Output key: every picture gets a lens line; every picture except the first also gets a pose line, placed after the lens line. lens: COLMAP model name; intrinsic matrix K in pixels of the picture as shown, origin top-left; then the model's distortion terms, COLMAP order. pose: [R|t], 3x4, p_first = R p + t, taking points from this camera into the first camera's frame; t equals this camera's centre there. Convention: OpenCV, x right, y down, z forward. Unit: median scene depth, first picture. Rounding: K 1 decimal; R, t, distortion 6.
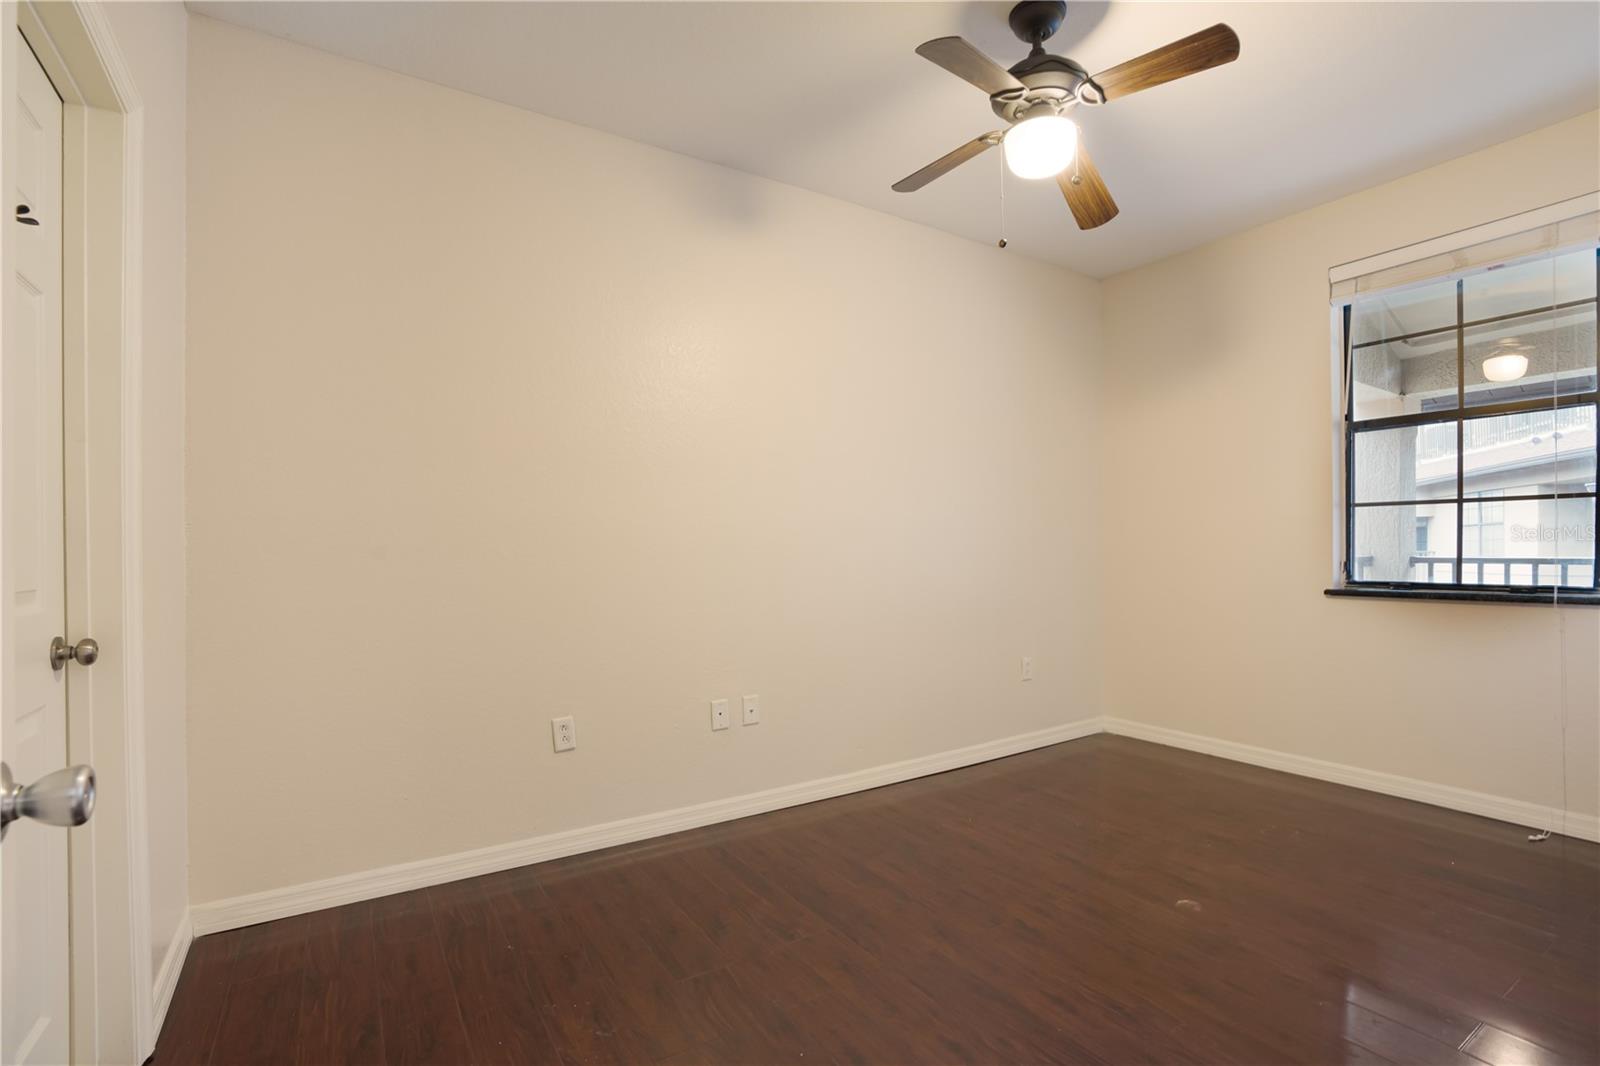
lens RADIAL K [[731.7, 0, 794.3], [0, 731.7, 534.5], [0, 0, 1]] dist [-0.074386, 0.032444]
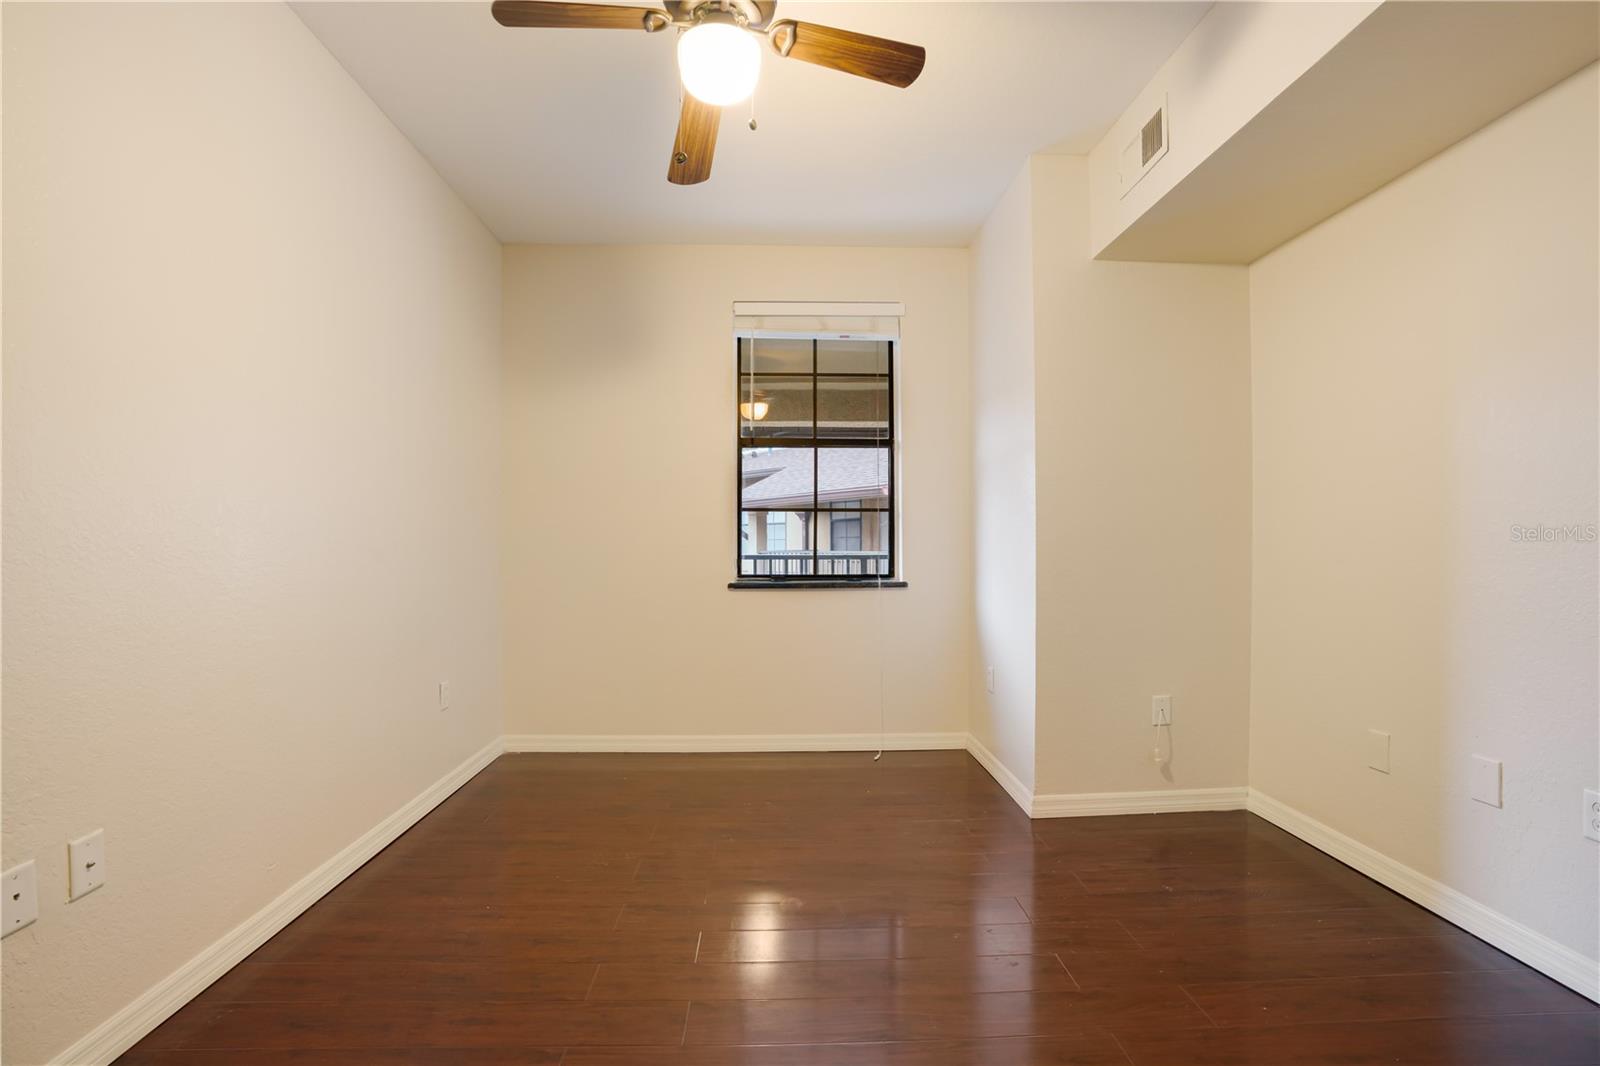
lens RADIAL K [[740.4, 0, 800.0], [0, 740.4, 533.0], [0, 0, 1]] dist [-0.067854, 0.025903]
pose [[0.511411, 0.021570, 0.859066, -0.223925], [-0.021682, 0.999691, -0.012193, 0.010582], [-0.859063, -0.012391, 0.511720, 0.329833]]
